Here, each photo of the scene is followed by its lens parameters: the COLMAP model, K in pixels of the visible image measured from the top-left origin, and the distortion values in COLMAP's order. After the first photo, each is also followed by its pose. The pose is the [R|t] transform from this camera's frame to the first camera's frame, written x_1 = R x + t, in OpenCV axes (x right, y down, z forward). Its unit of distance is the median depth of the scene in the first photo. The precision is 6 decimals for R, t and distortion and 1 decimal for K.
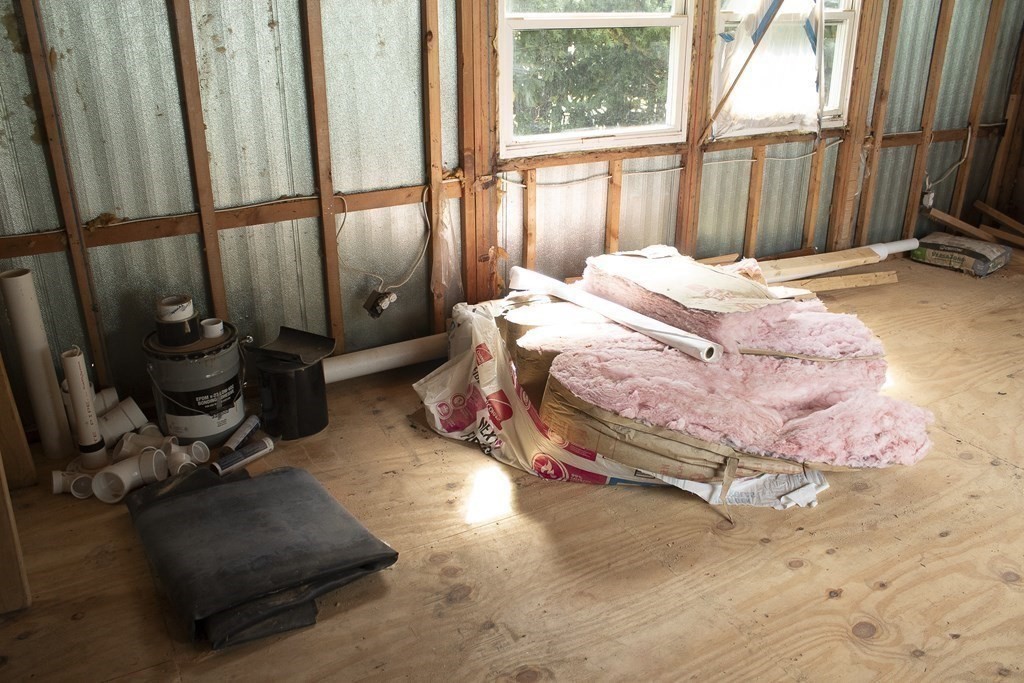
lens RADIAL K [[853.7, 0, 512.0], [0, 853.7, 341.5], [0, 0, 1]] dist [-0.166557, 0.154841]
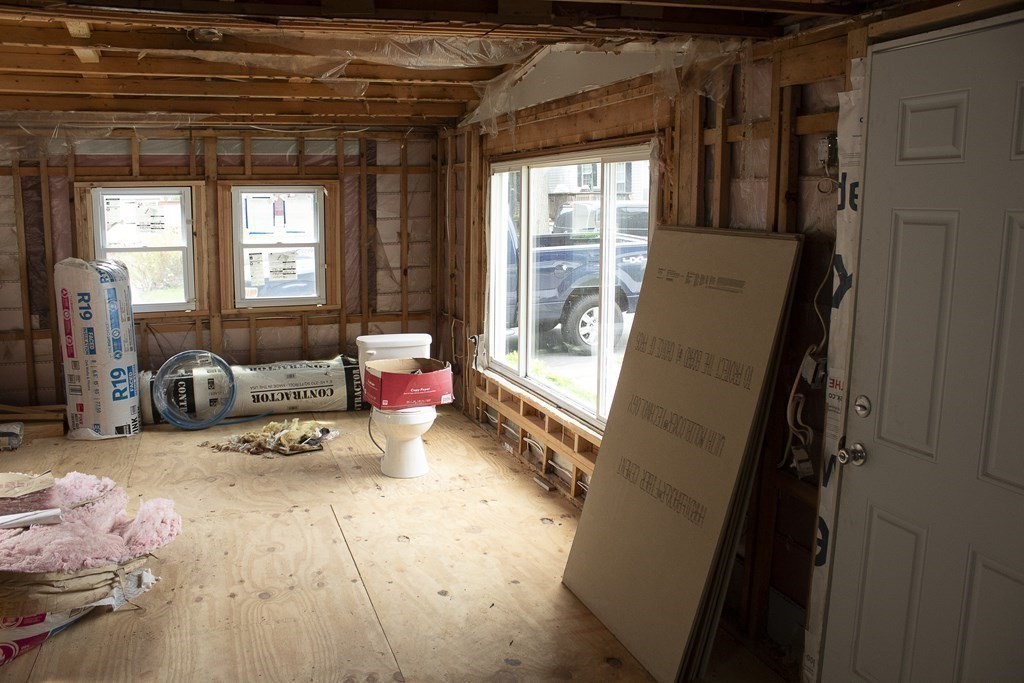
lens RADIAL K [[853.7, 0, 512.0], [0, 853.7, 341.5], [0, 0, 1]] dist [-0.166557, 0.154841]
pose [[0.165395, -0.156511, 0.973729, -0.512804], [0.381540, 0.920604, 0.083165, -0.044545], [-0.909435, 0.357761, 0.211979, -0.027997]]
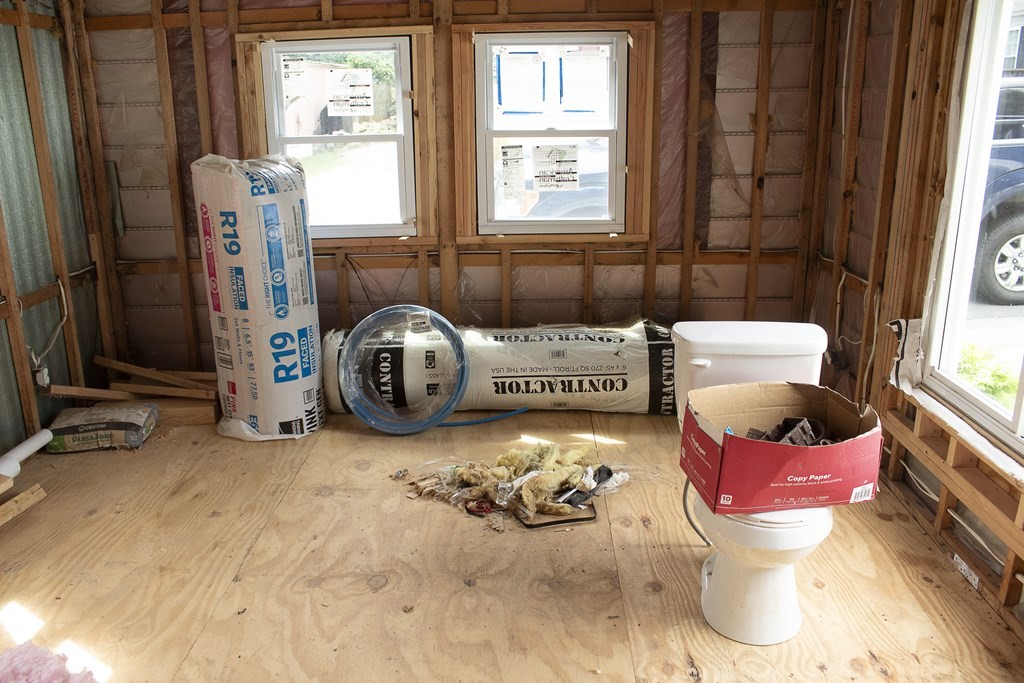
lens RADIAL K [[853.7, 0, 512.0], [0, 853.7, 341.5], [0, 0, 1]] dist [-0.166557, 0.154841]
pose [[0.507487, -0.253185, 0.823623, 0.090604], [0.350257, 0.933937, 0.071280, -0.107240], [-0.787259, 0.252306, 0.562641, 0.188033]]
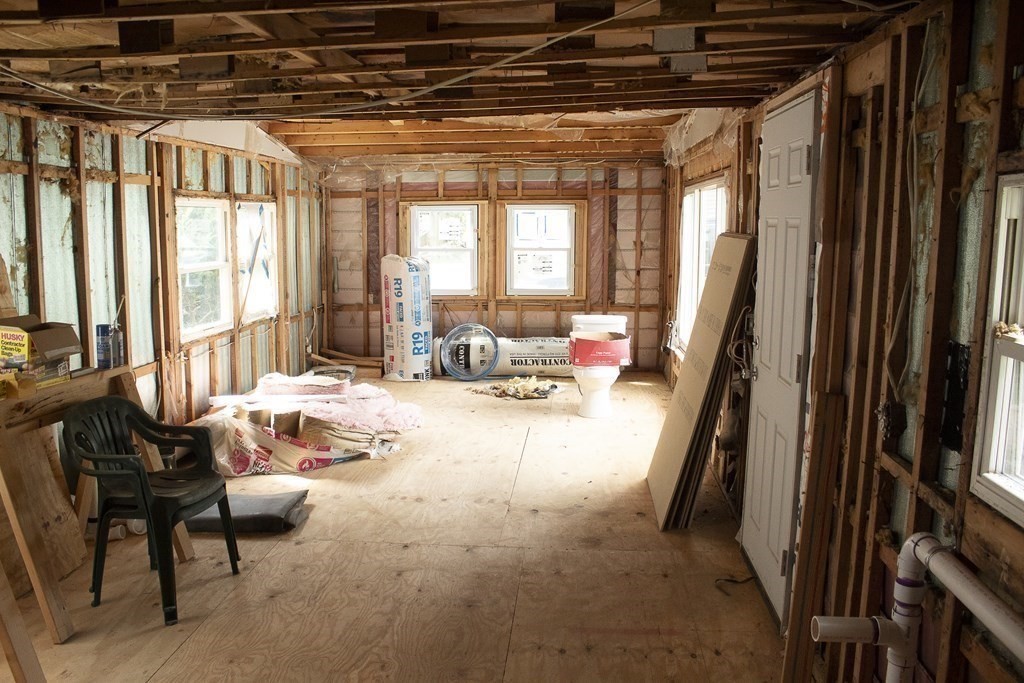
lens RADIAL K [[853.7, 0, 512.0], [0, 853.7, 341.5], [0, 0, 1]] dist [-0.166557, 0.154841]
pose [[0.555740, -0.117639, 0.822991, -0.813001], [0.325454, 0.941715, -0.085159, 0.120732], [-0.765005, 0.315172, 0.561635, -0.407772]]
